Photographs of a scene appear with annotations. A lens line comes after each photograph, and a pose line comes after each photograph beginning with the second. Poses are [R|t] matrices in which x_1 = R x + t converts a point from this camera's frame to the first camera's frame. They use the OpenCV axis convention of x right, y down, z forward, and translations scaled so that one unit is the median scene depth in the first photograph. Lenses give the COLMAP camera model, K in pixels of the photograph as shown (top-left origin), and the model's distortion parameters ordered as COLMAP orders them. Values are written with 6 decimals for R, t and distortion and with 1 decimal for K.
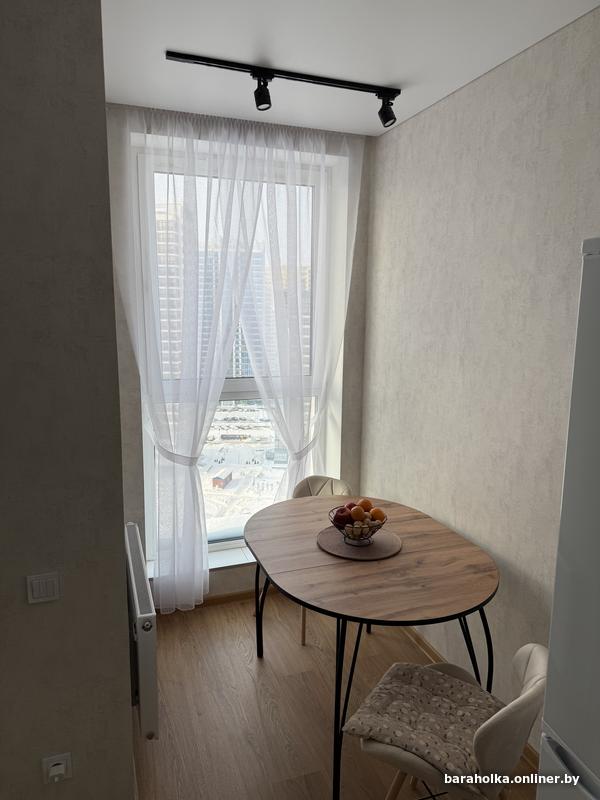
lens RADIAL K [[584.4, 0, 297.3], [0, 584.4, 393.7], [0, 0, 1]] dist [0.086963, -0.010331]
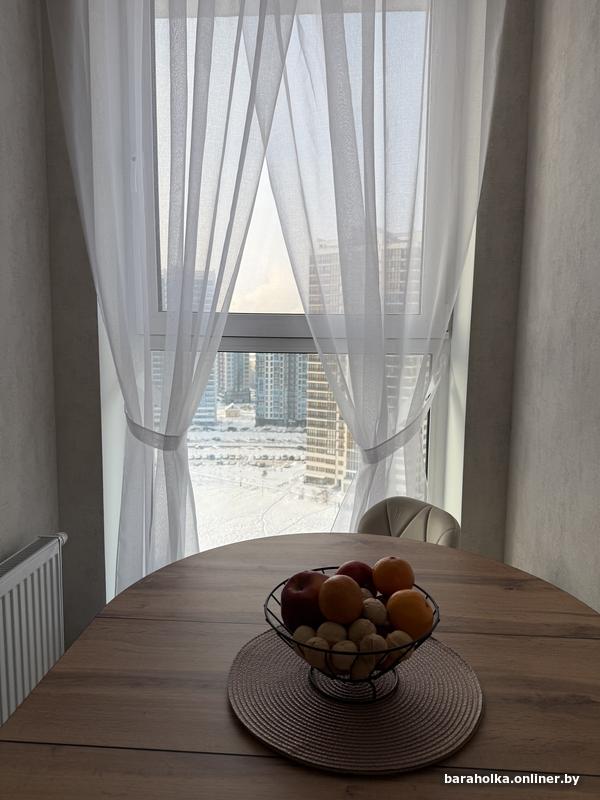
lens RADIAL K [[584.4, 0, 307.6], [0, 584.4, 388.7], [0, 0, 1]] dist [0.086963, -0.010331]
pose [[0.919005, 0.043973, -0.391785, 0.158668], [-0.062270, 0.997476, -0.034112, 0.069315], [0.389296, 0.055745, 0.919424, 0.492420]]
